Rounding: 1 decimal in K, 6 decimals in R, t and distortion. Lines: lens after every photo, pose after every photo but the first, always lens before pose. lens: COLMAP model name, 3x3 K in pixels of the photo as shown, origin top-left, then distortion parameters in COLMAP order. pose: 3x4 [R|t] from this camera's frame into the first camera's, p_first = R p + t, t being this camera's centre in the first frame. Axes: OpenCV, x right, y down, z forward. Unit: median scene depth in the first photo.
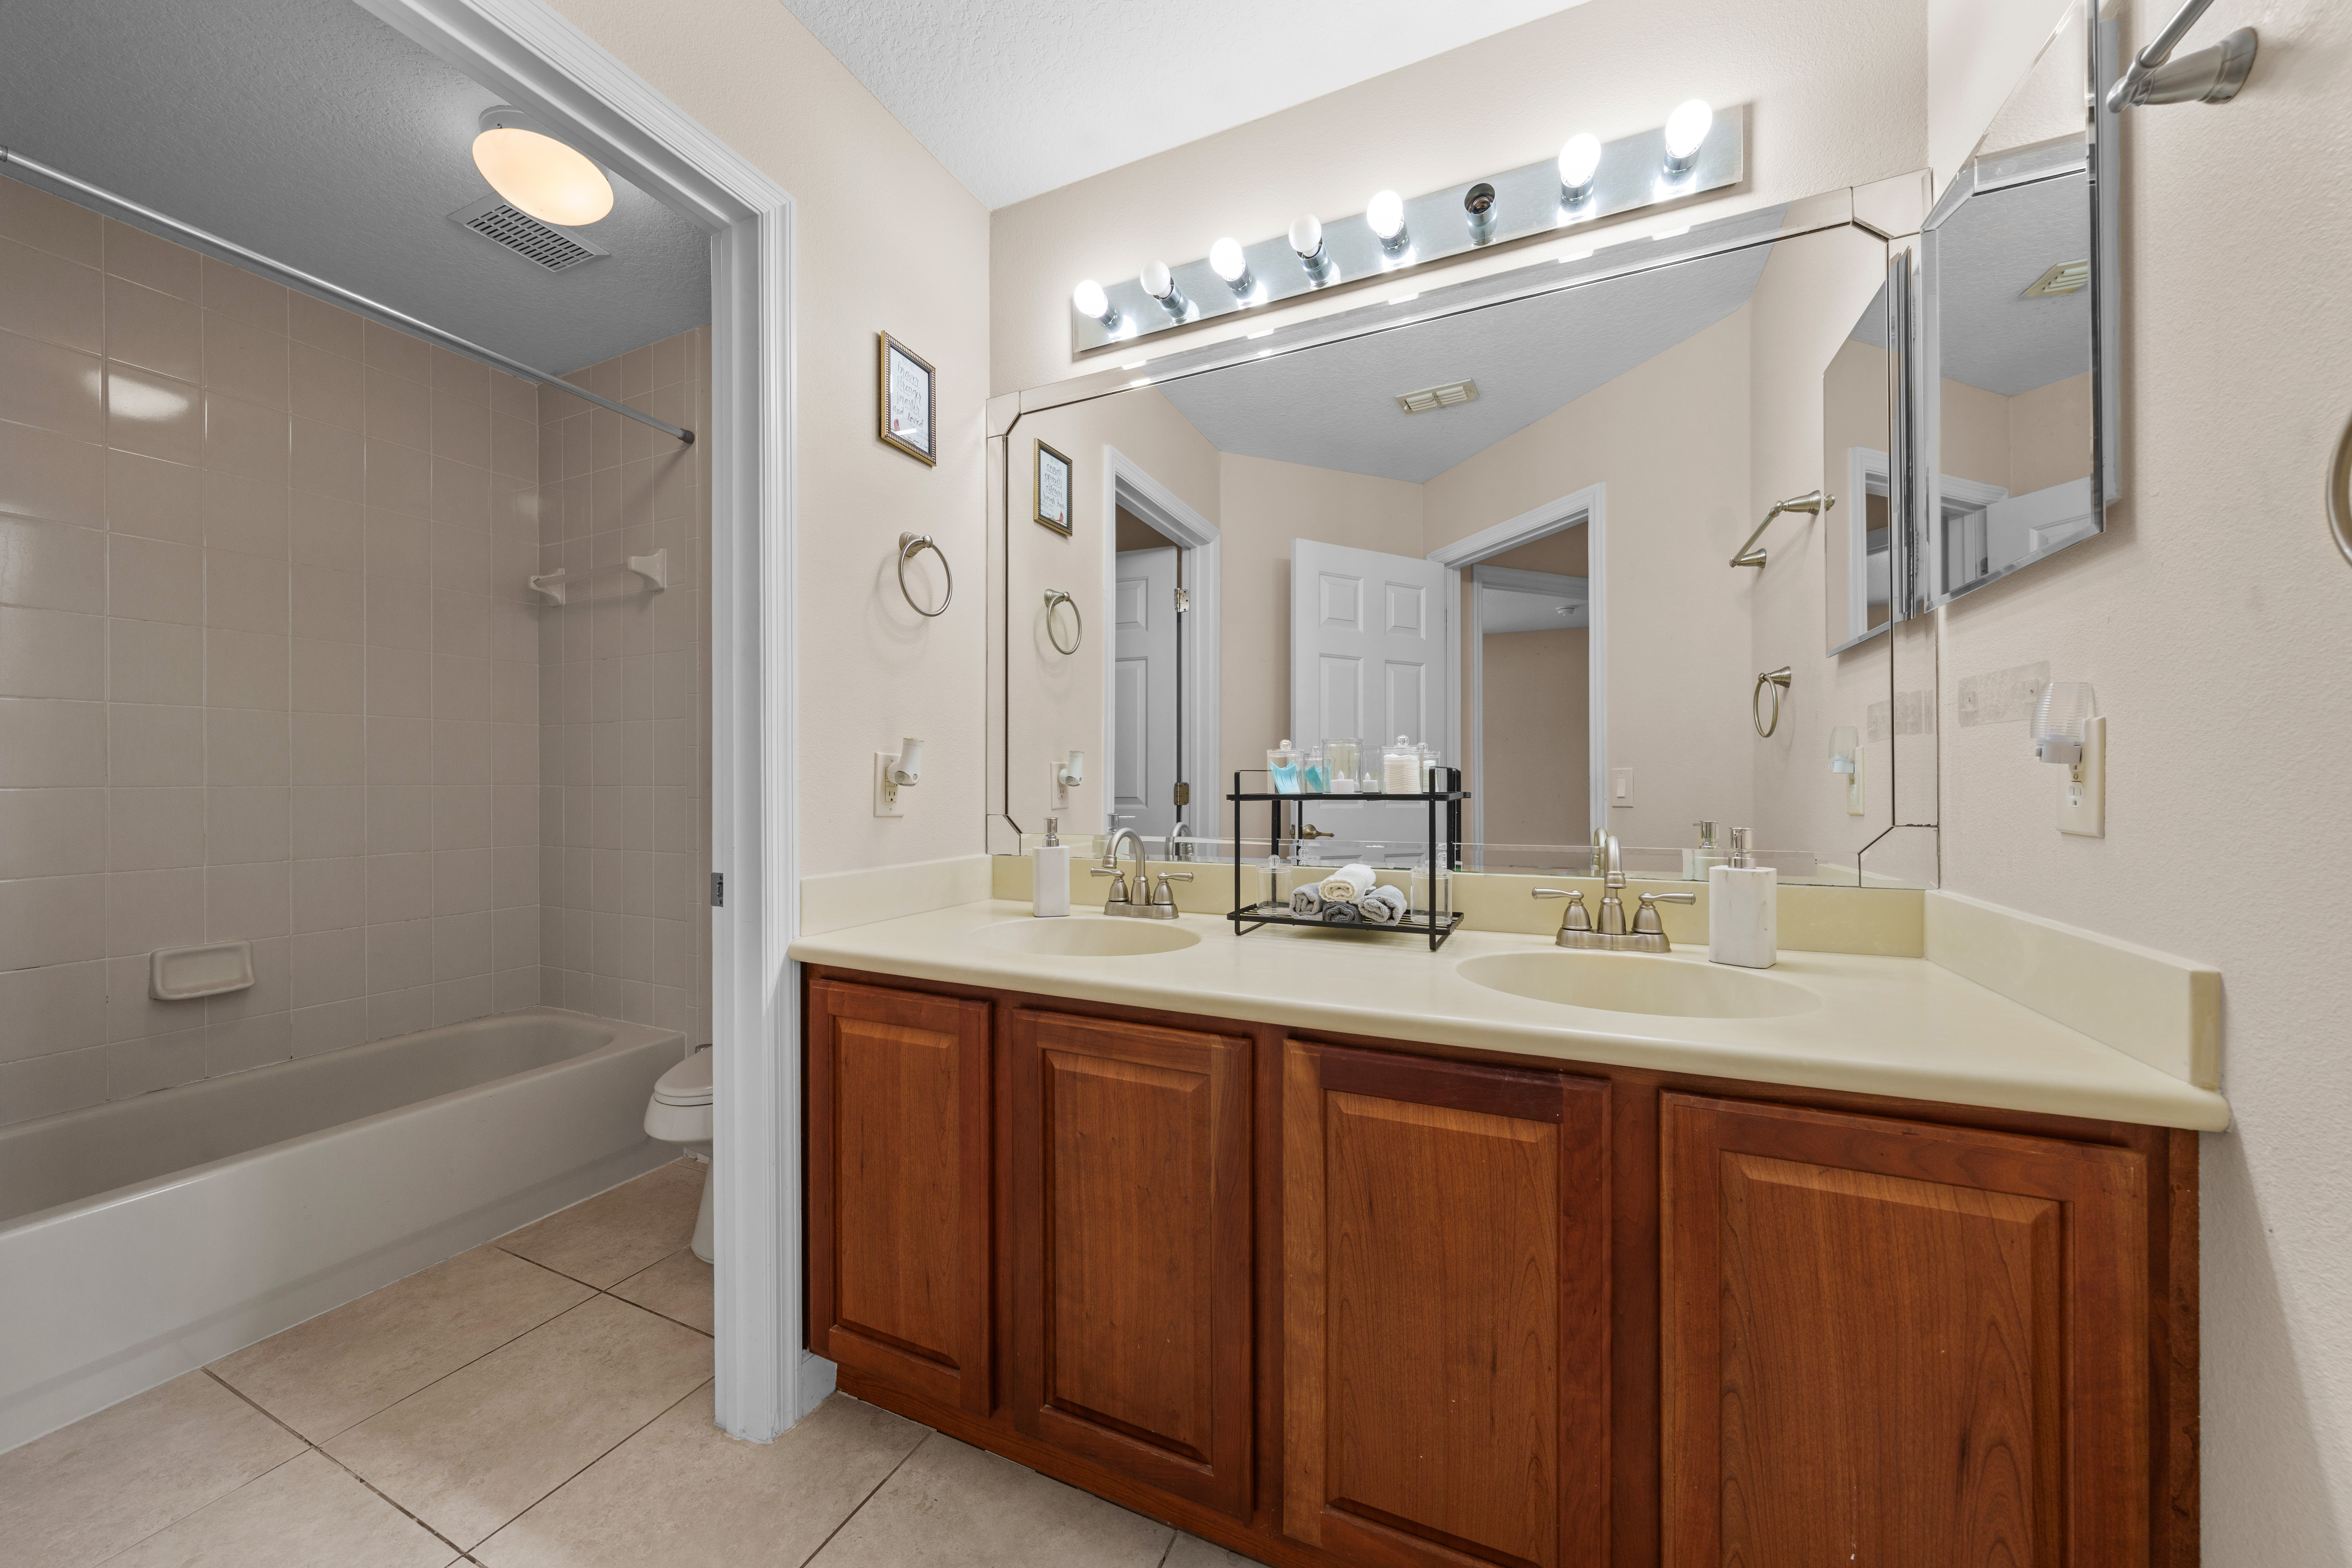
lens RADIAL K [[828.7, 0, 1178.5], [0, 828.7, 775.4], [0, 0, 1]] dist [0.000300, 0.000096]
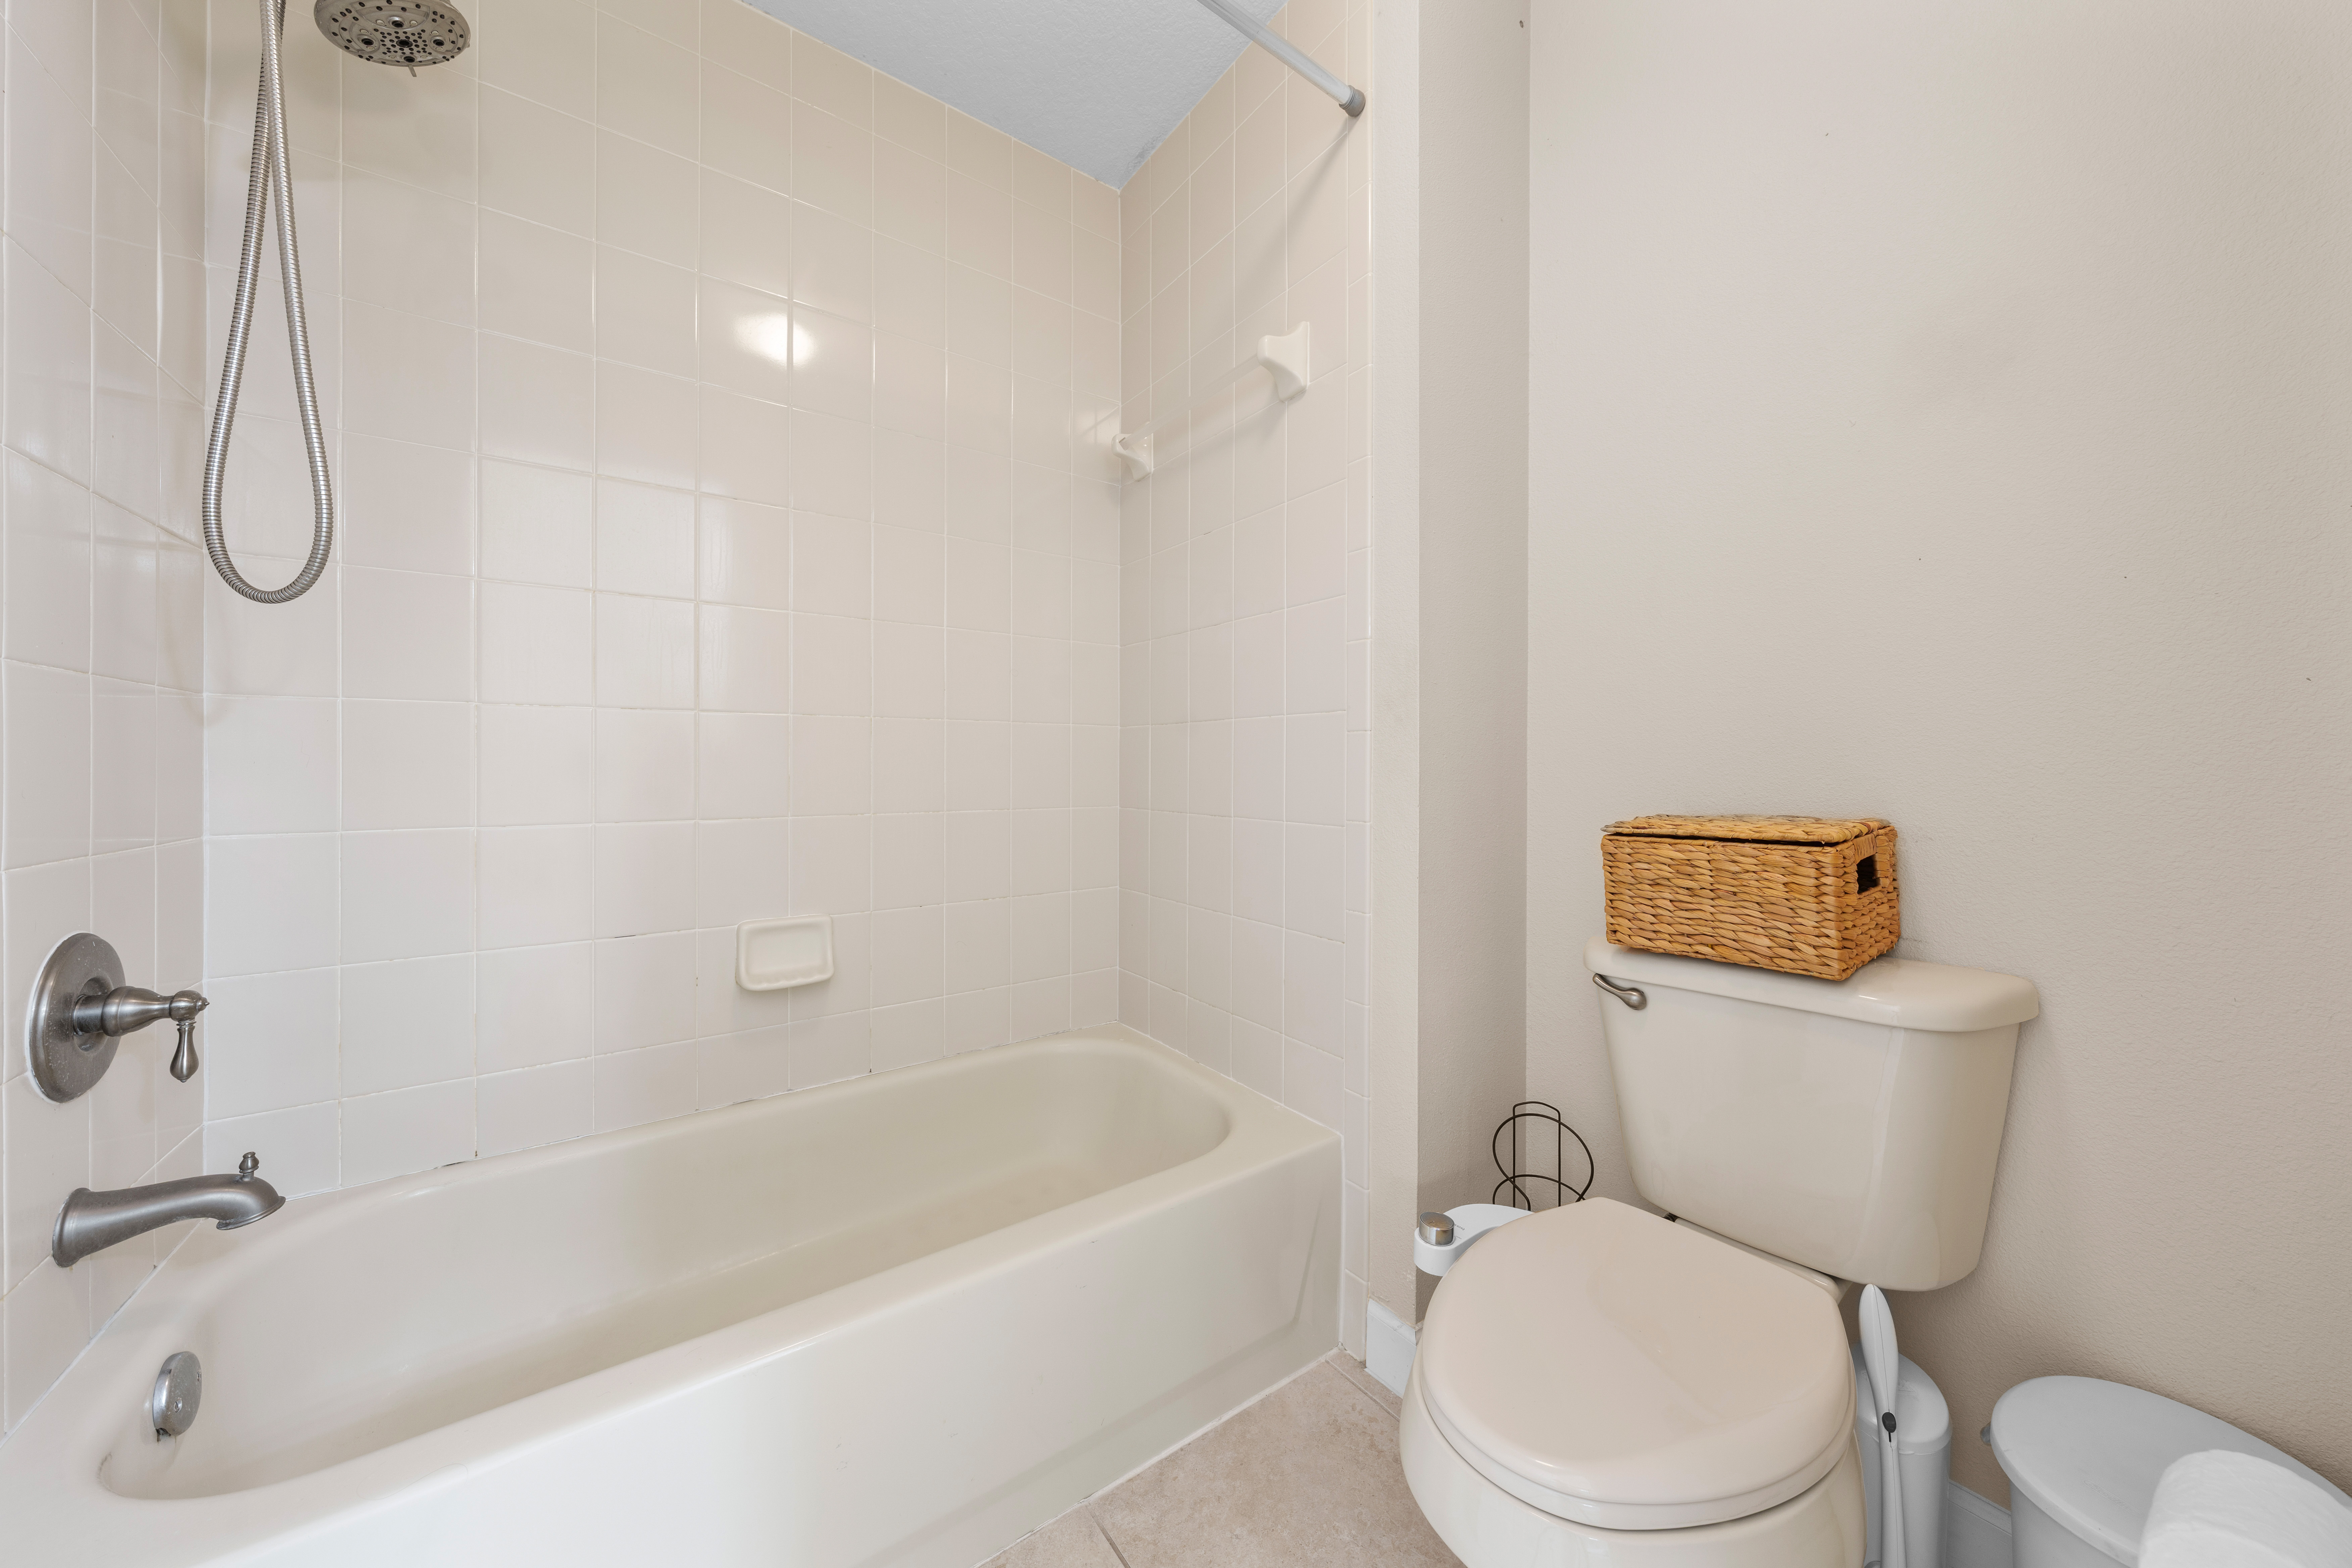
lens RADIAL K [[803.1, 0, 1180.0], [0, 803.1, 771.4], [0, 0, 1]] dist [-0.000514, -0.000053]
pose [[0.872987, 0.004688, -0.487722, -0.417926], [-0.003212, 0.999987, 0.003861, 0.053669], [0.487734, -0.001804, 0.872991, 0.446327]]
